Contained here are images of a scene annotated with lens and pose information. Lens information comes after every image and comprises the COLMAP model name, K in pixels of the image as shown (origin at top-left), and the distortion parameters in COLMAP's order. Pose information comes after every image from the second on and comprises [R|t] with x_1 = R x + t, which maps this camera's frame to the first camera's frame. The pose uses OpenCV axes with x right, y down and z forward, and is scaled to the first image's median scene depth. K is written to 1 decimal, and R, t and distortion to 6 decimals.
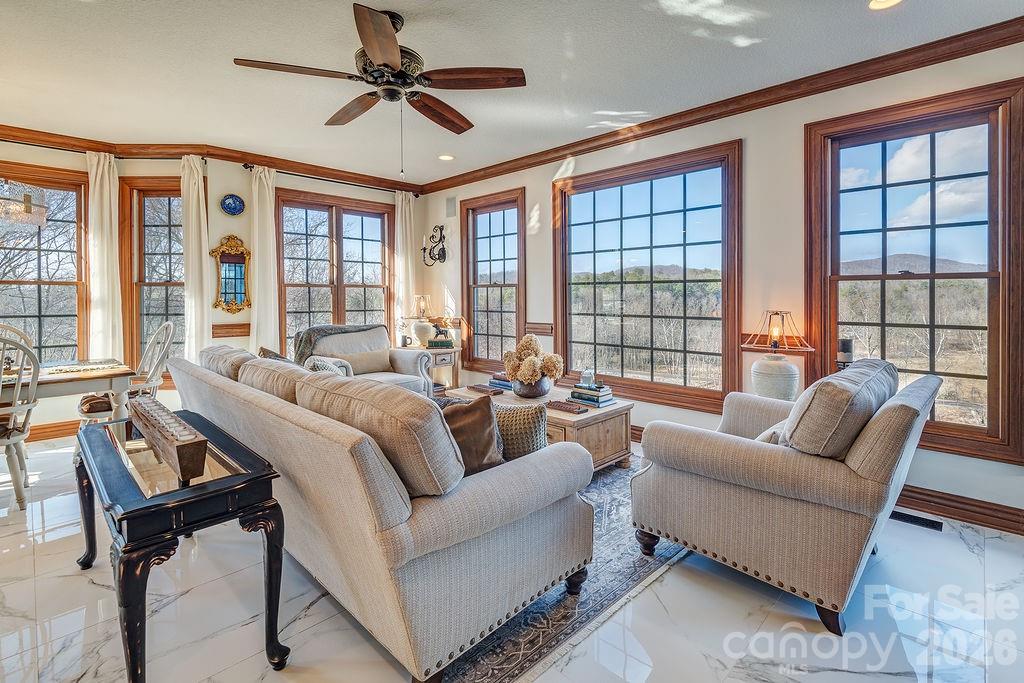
lens RADIAL K [[472.3, 0, 518.4], [0, 472.3, 306.6], [0, 0, 1]] dist [0.023137, -0.013509]
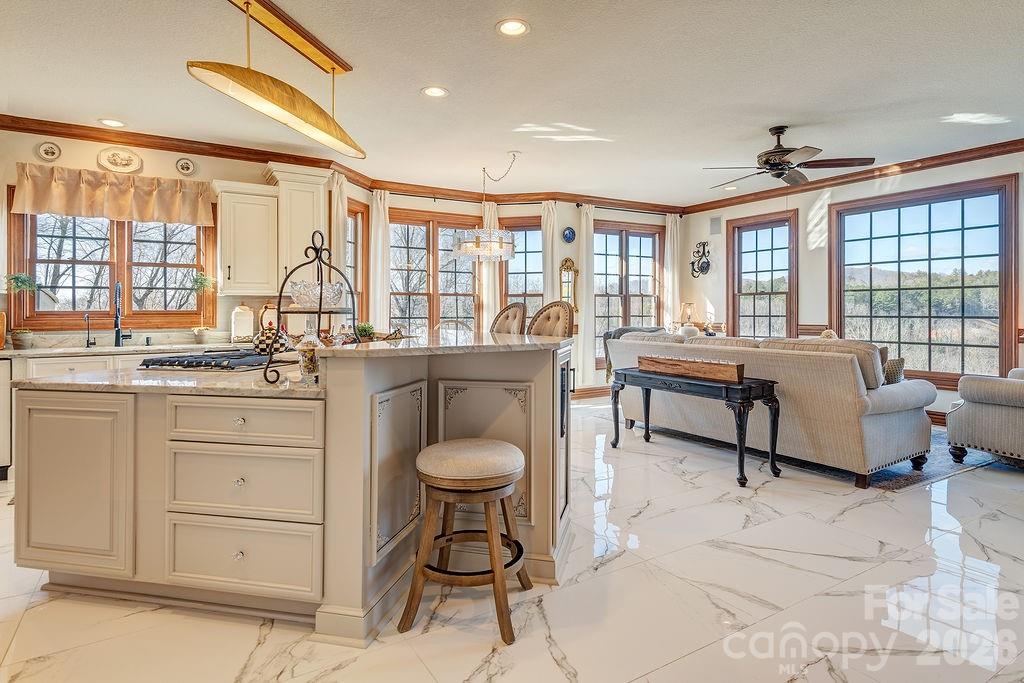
lens RADIAL K [[589.9, 0, 530.3], [0, 589.9, 316.4], [0, 0, 1]] dist [0.007661, 0.000963]
pose [[0.977653, -0.004187, -0.210183, -0.310494], [0.000712, 0.999862, -0.016603, 0.035335], [0.210223, 0.016082, 0.977521, -0.537039]]
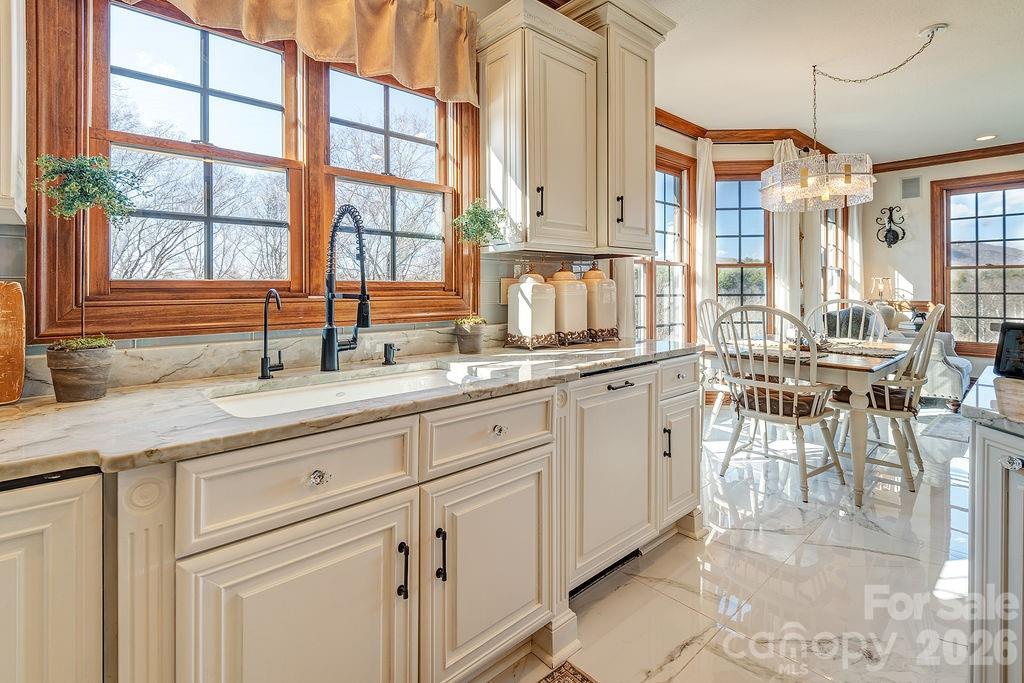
lens RADIAL K [[472.3, 0, 518.4], [0, 472.3, 306.6], [0, 0, 1]] dist [0.023137, -0.013509]
pose [[0.997341, 0.007382, -0.072497, -0.976389], [-0.005495, 0.999642, 0.026191, 0.018158], [0.072665, -0.025723, 0.997025, -0.070501]]
